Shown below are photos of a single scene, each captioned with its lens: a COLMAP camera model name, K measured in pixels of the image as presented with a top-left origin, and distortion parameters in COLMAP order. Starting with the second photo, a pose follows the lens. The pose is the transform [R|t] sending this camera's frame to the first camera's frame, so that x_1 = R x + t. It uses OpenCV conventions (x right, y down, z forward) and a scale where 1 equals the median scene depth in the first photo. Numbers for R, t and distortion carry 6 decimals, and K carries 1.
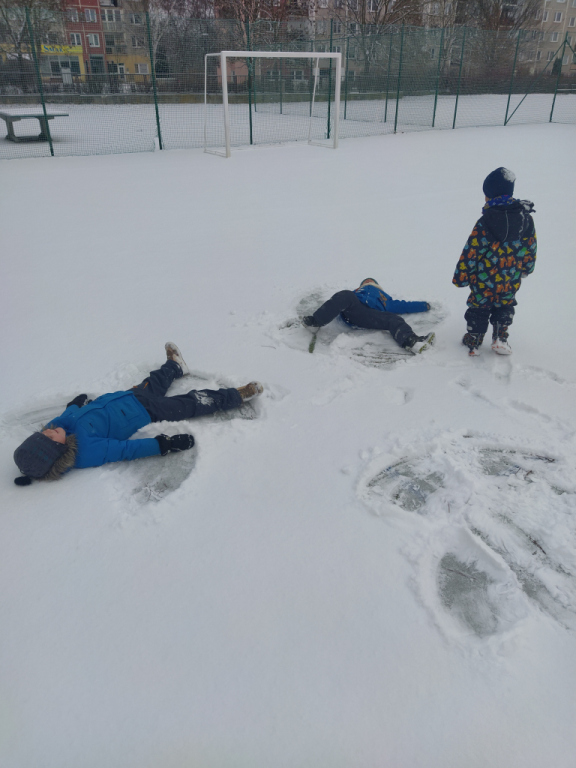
lens RADIAL K [[550.2, 0, 288.0], [0, 550.2, 384.0], [0, 0, 1]] dist [0.124724, -0.148853]
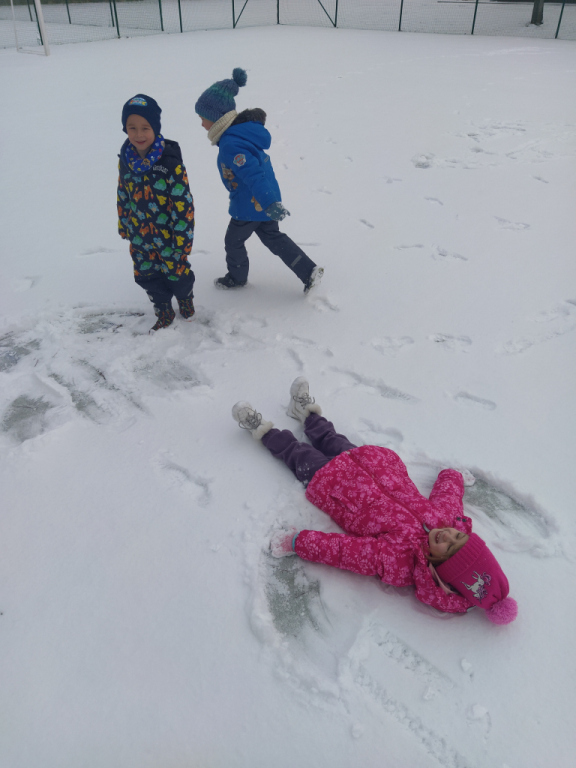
lens RADIAL K [[550.2, 0, 288.0], [0, 550.2, 384.0], [0, 0, 1]] dist [0.124724, -0.148853]
pose [[0.939933, -0.195450, 0.279867, 0.439444], [0.158593, 0.976037, 0.148999, 0.168680], [-0.302283, -0.095664, 0.948406, -0.286216]]
